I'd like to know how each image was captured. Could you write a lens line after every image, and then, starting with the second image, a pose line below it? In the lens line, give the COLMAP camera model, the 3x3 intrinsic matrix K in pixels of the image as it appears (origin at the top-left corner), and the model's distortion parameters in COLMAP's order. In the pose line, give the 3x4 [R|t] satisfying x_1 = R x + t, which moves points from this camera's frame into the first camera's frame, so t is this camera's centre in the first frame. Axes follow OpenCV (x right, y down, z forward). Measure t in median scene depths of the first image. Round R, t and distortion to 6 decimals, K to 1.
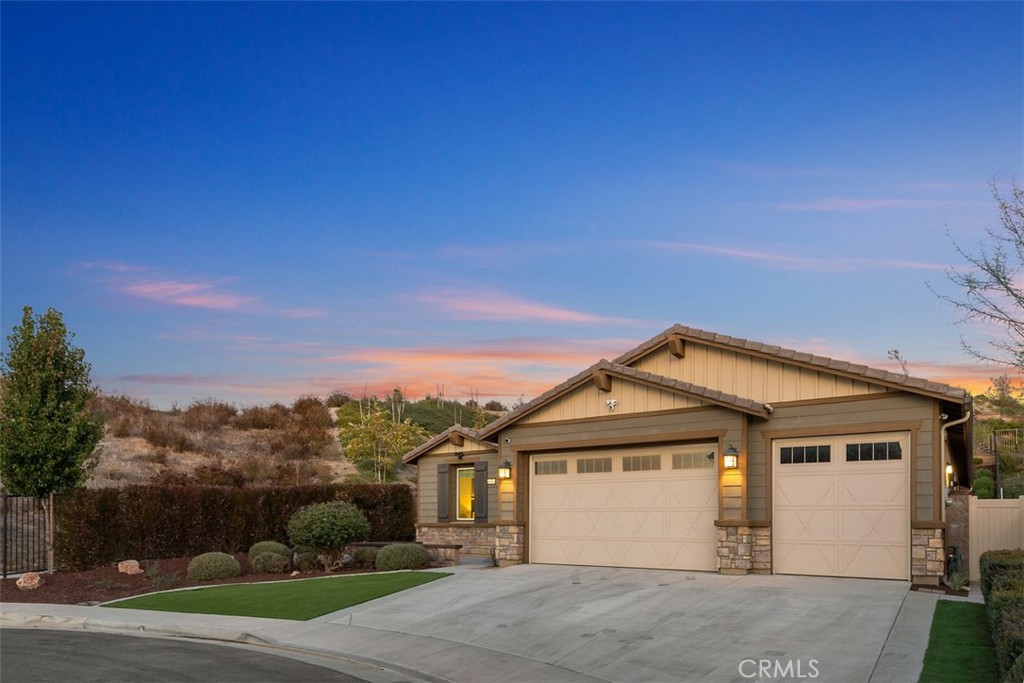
lens RADIAL K [[672.8, 0, 512.0], [0, 672.8, 341.5], [0, 0, 1]] dist [0.008663, 0.002038]
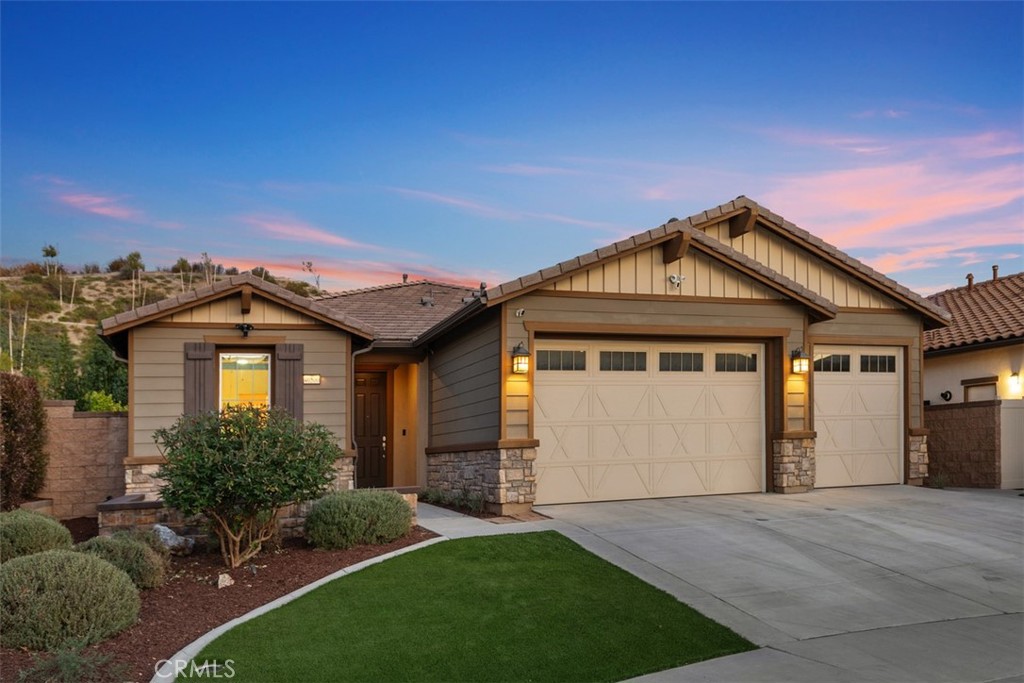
lens RADIAL K [[790.5, 0, 543.8], [0, 790.5, 280.2], [0, 0, 1]] dist [0.002840, 0.001760]
pose [[0.573184, 0.144556, 0.806575, -0.641381], [-0.182071, 0.982179, -0.046641, 0.161275], [-0.798943, -0.120120, 0.589289, 0.610482]]
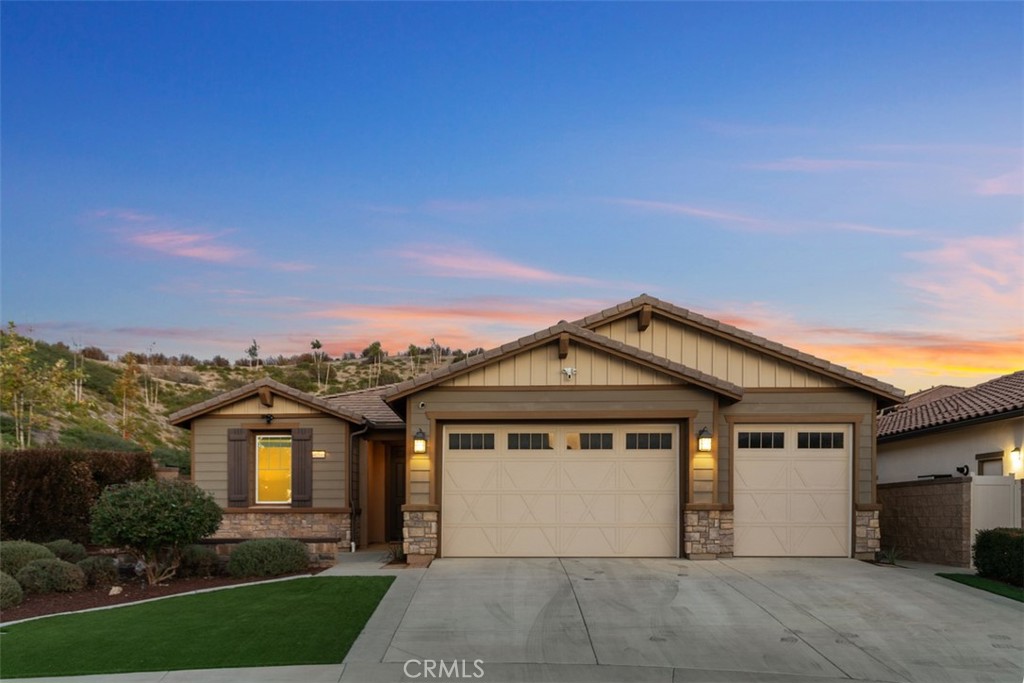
lens RADIAL K [[726.0, 0, 512.0], [0, 726.0, 341.5], [0, 0, 1]] dist [0.000080, 0.001023]
pose [[0.822766, 0.118422, 0.555906, -0.444907], [-0.143786, 0.989607, 0.001998, 0.062515], [-0.549892, -0.081575, 0.831242, 0.265474]]
